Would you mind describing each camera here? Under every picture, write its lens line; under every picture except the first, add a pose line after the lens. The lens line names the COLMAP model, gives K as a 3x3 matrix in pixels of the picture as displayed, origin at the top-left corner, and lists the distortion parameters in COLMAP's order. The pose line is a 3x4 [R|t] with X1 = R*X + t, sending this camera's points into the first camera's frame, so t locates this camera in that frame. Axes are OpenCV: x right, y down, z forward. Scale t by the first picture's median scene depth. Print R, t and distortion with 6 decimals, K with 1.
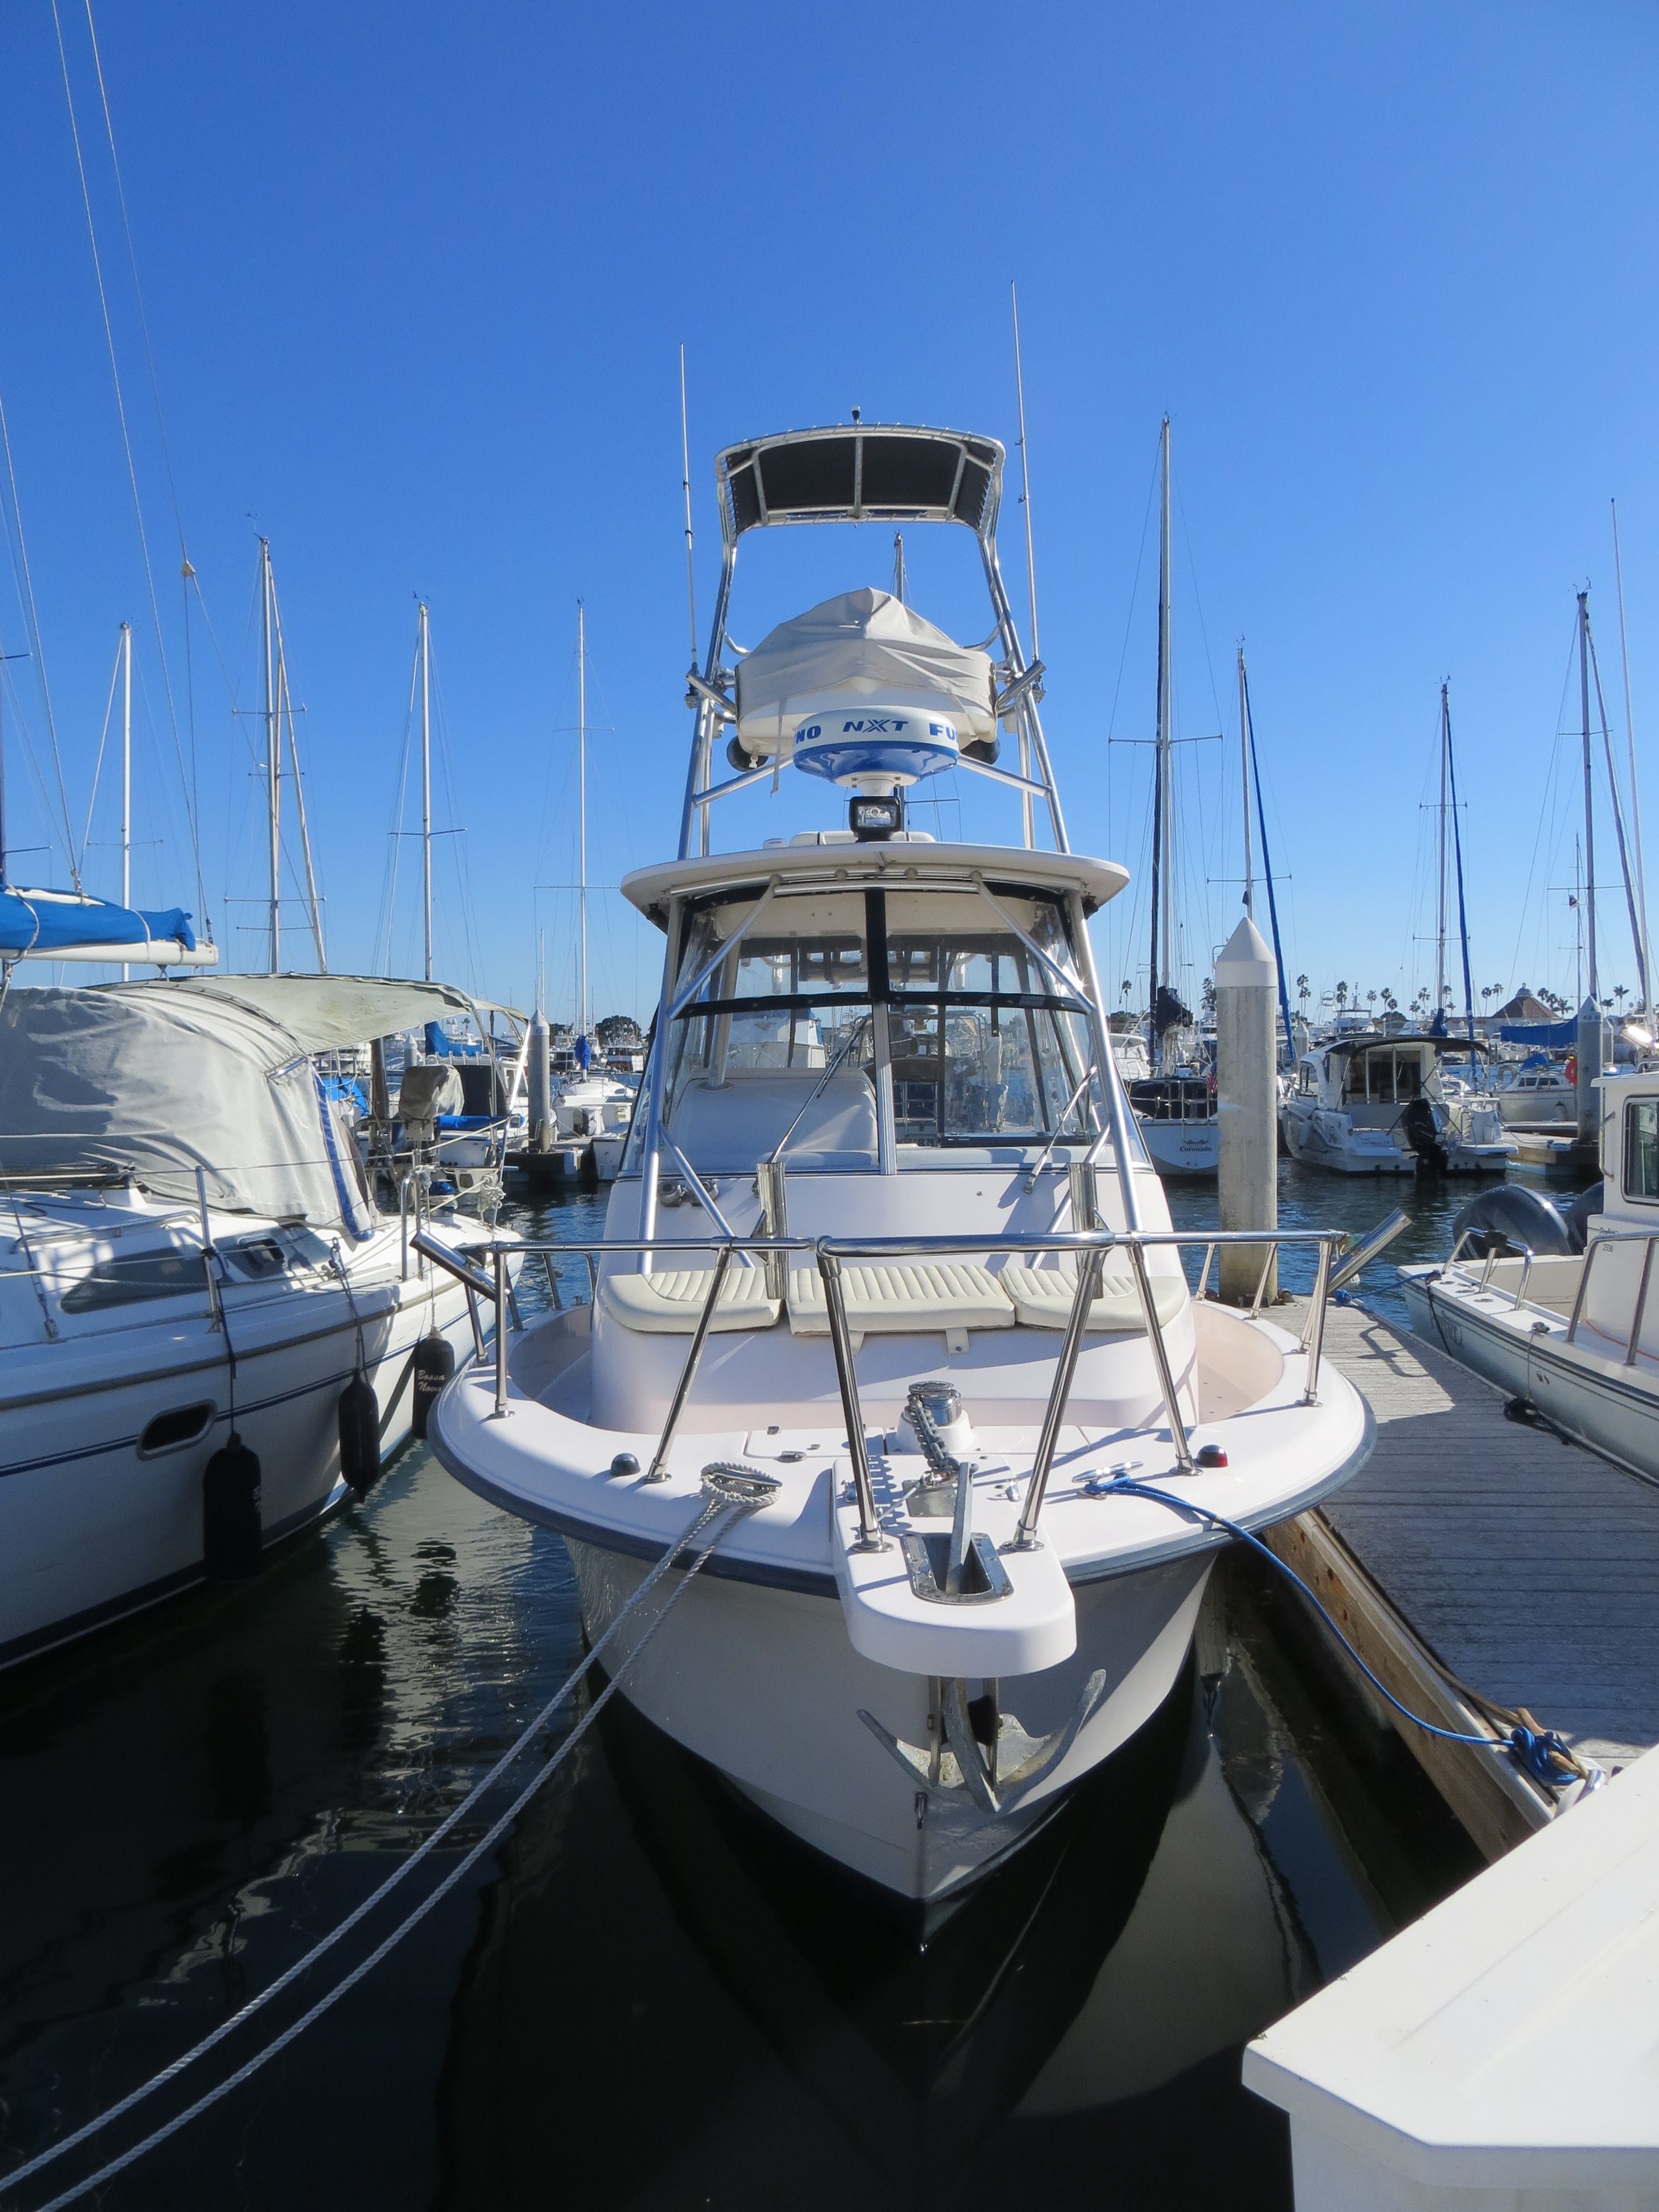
lens RADIAL K [[1665.8, 0, 831.4], [0, 1665.8, 1081.7], [0, 0, 1]] dist [0.005207, 0.156275]
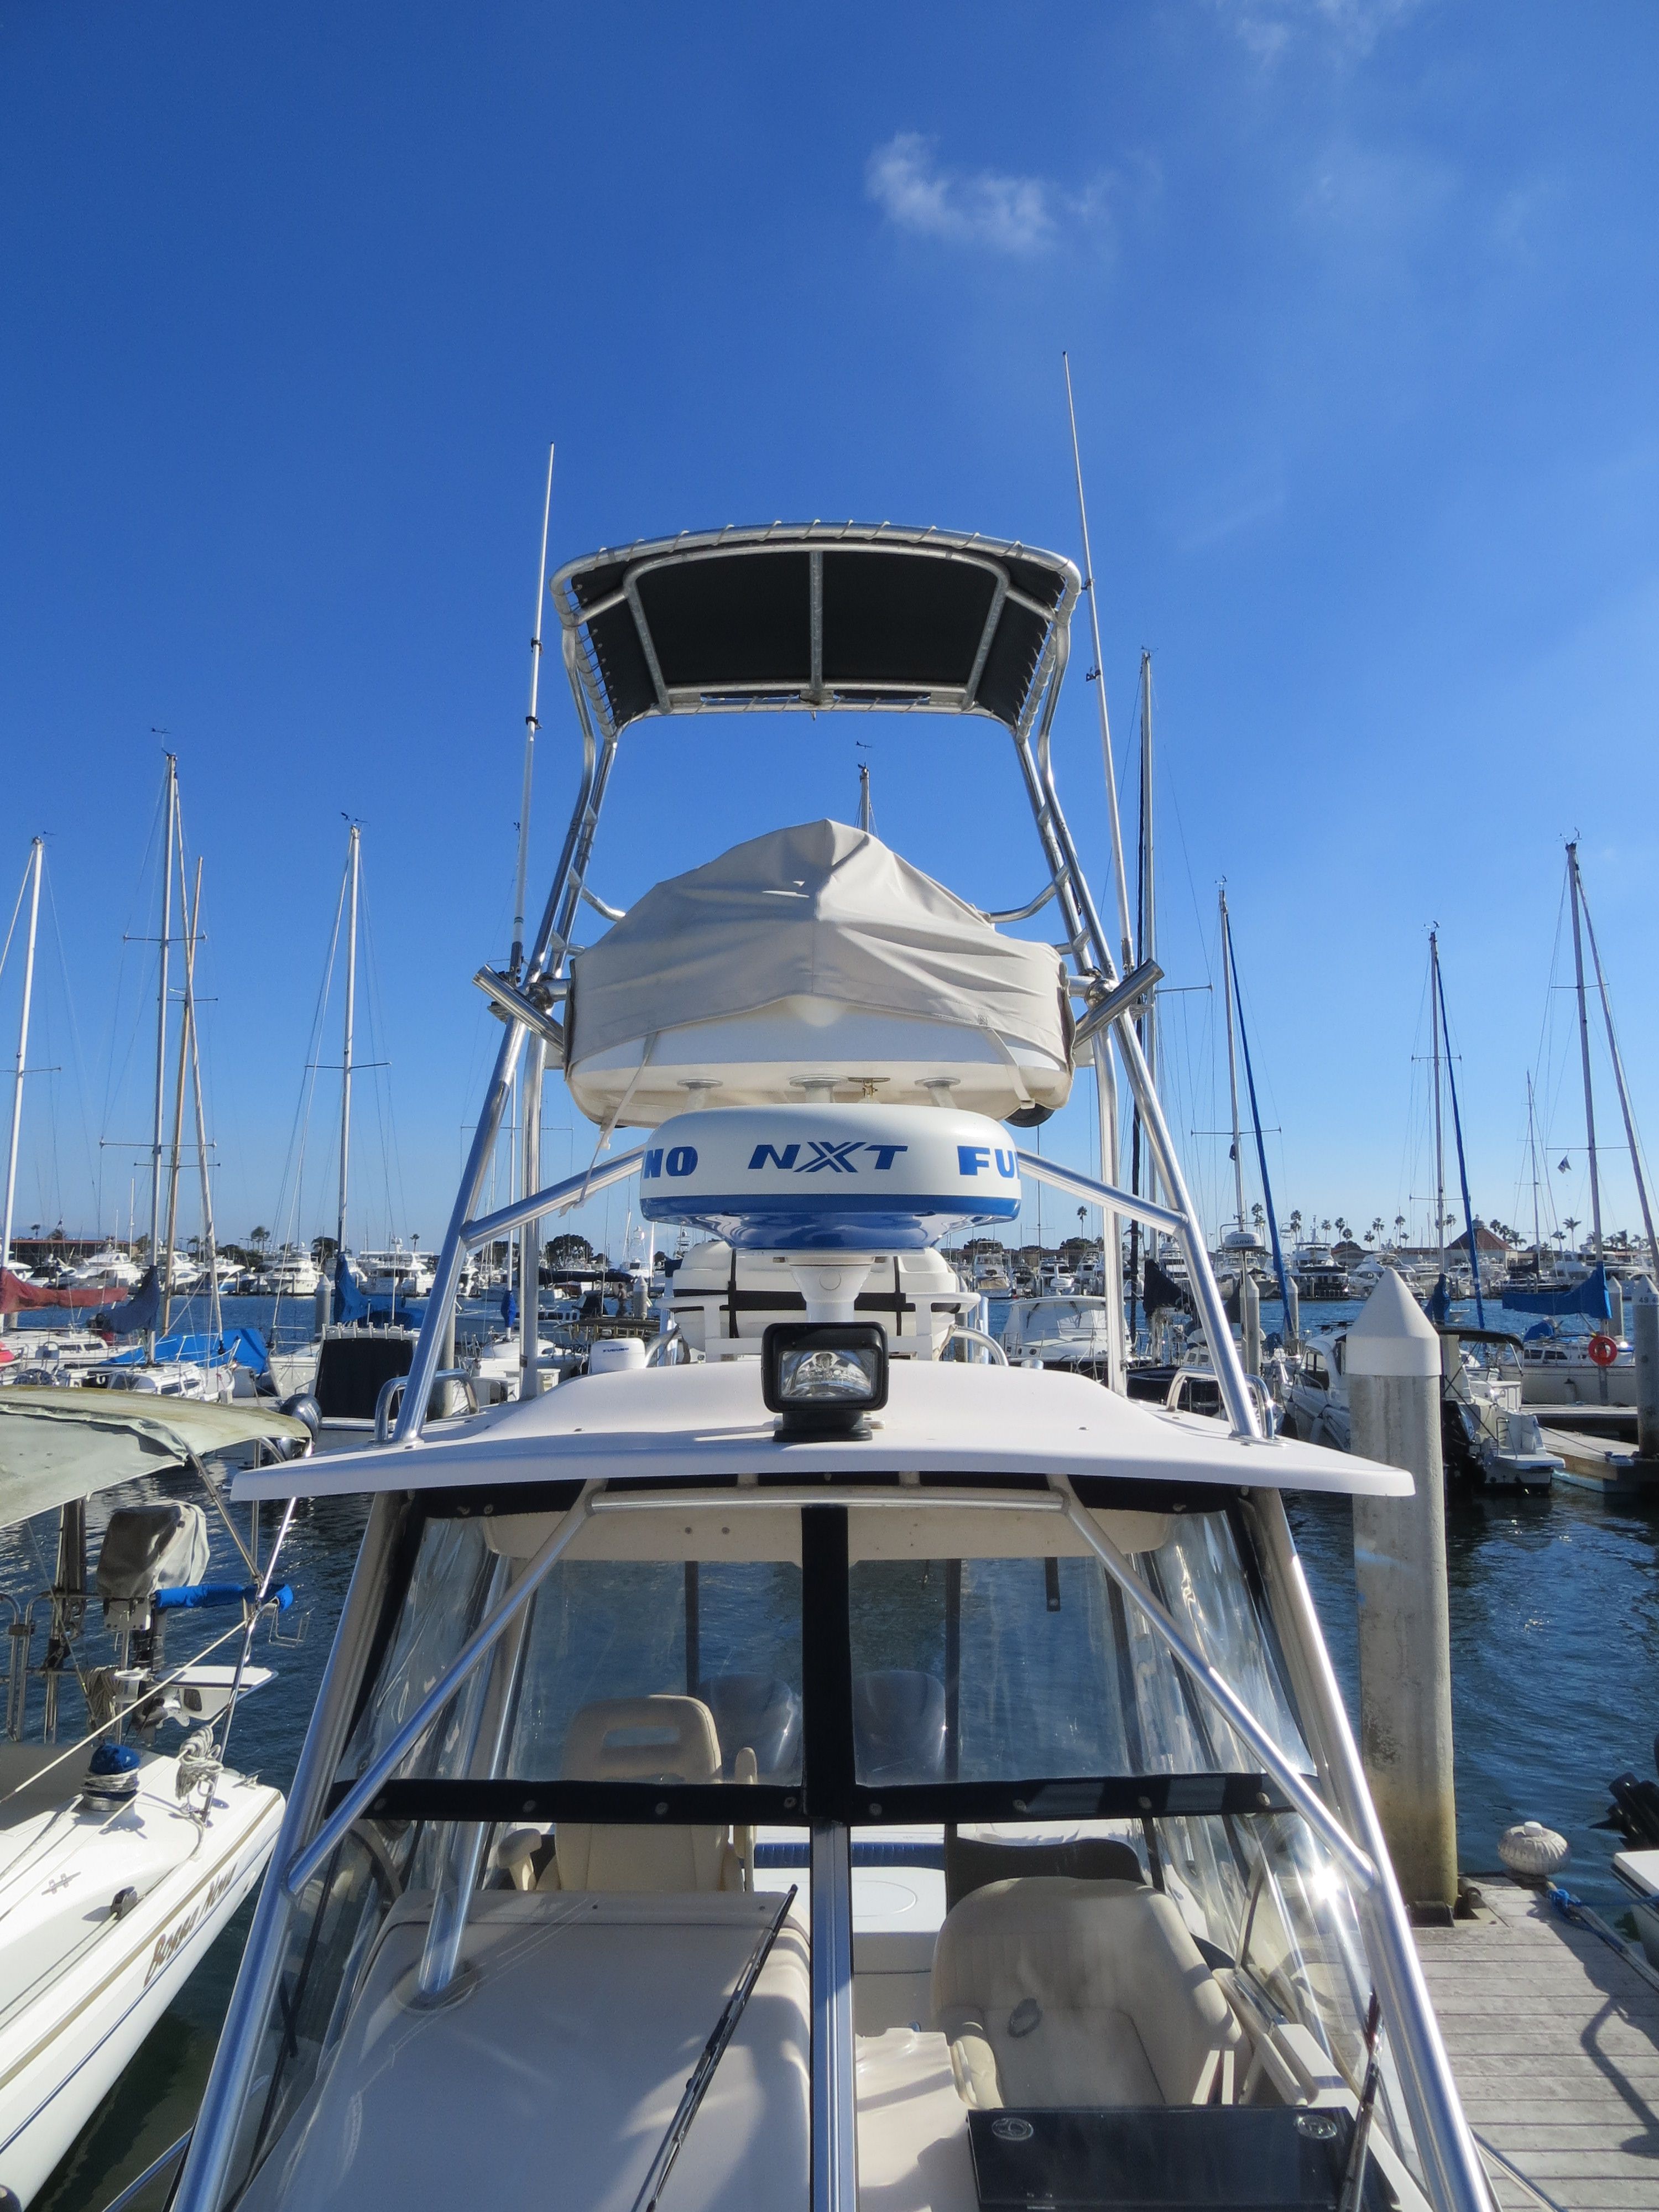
lens RADIAL K [[1510.2, 0, 834.9], [0, 1510.2, 1201.1], [0, 0, 1]] dist [0.066587, 0.001456]
pose [[0.999608, 0.019100, 0.020461, 0.016707], [-0.018234, 0.998964, -0.041704, -0.150244], [-0.021237, 0.041315, 0.998920, 0.508138]]
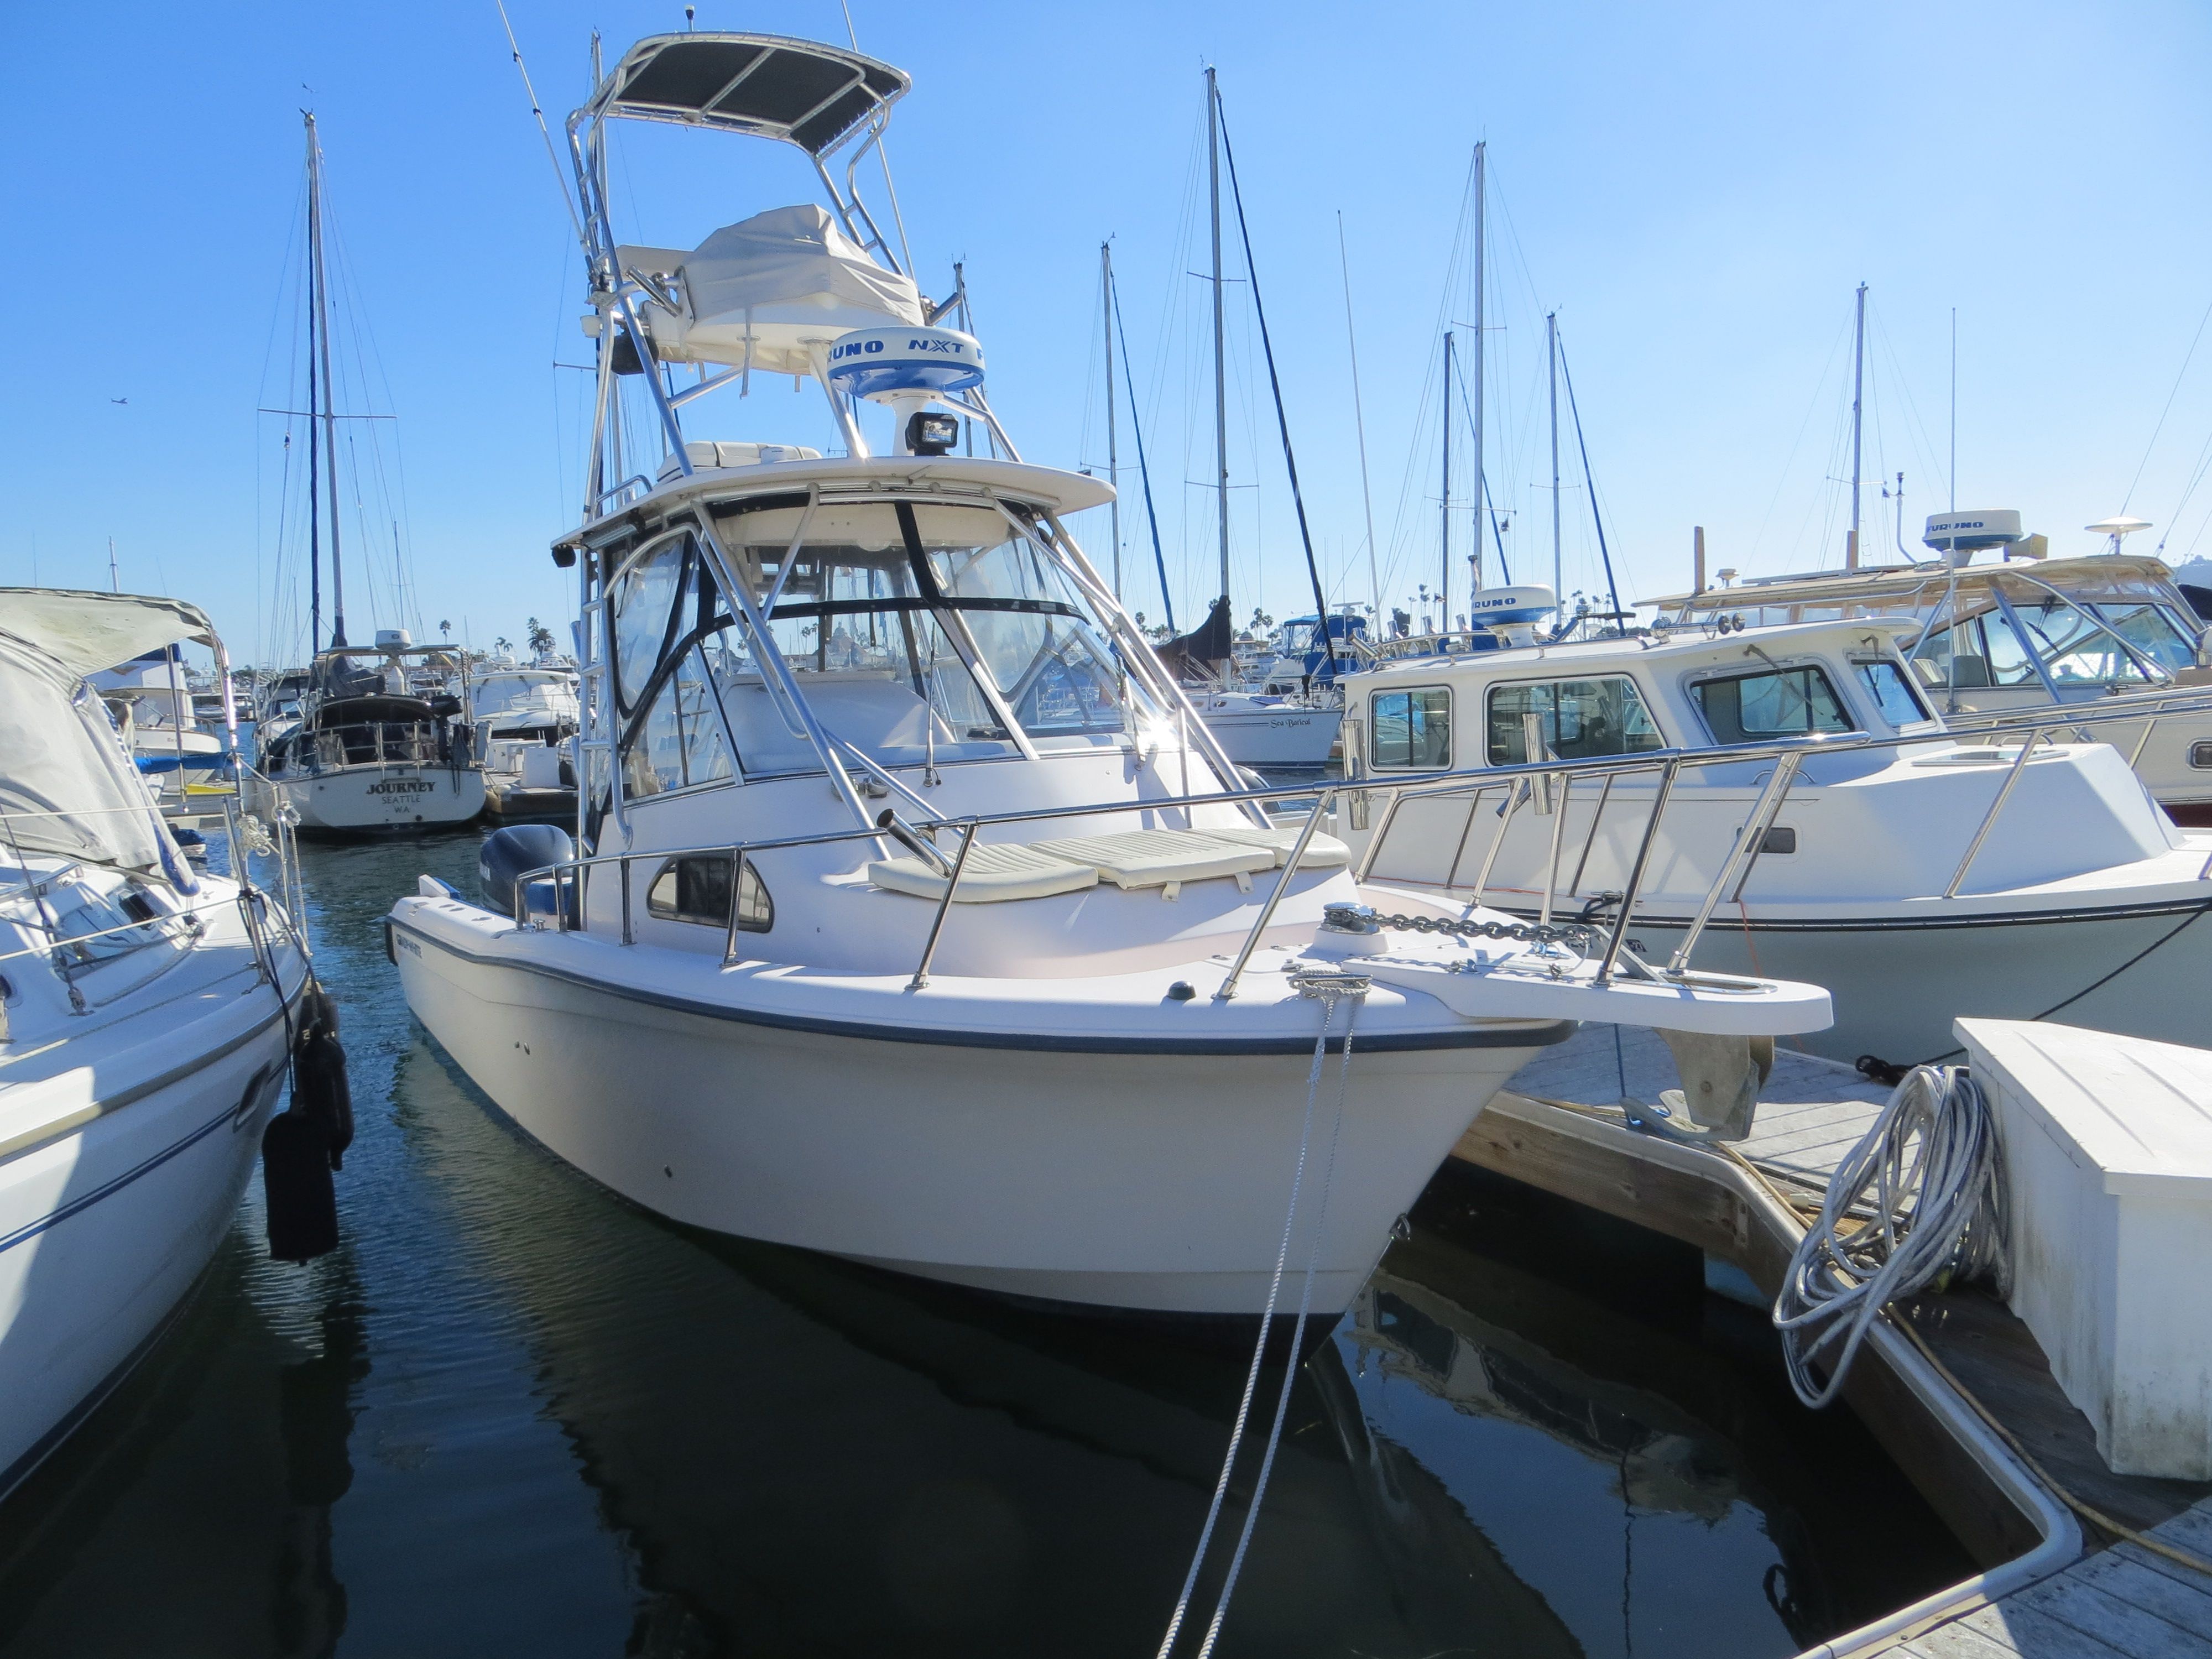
lens RADIAL K [[1644.7, 0, 1106.0], [0, 1644.7, 829.5], [0, 0, 1]] dist [-0.017654, 0.008411]
pose [[0.836546, -0.070871, 0.543293, -0.382044], [0.032102, 0.996235, 0.080526, 0.010935], [-0.546955, -0.049923, 0.835672, 0.037390]]
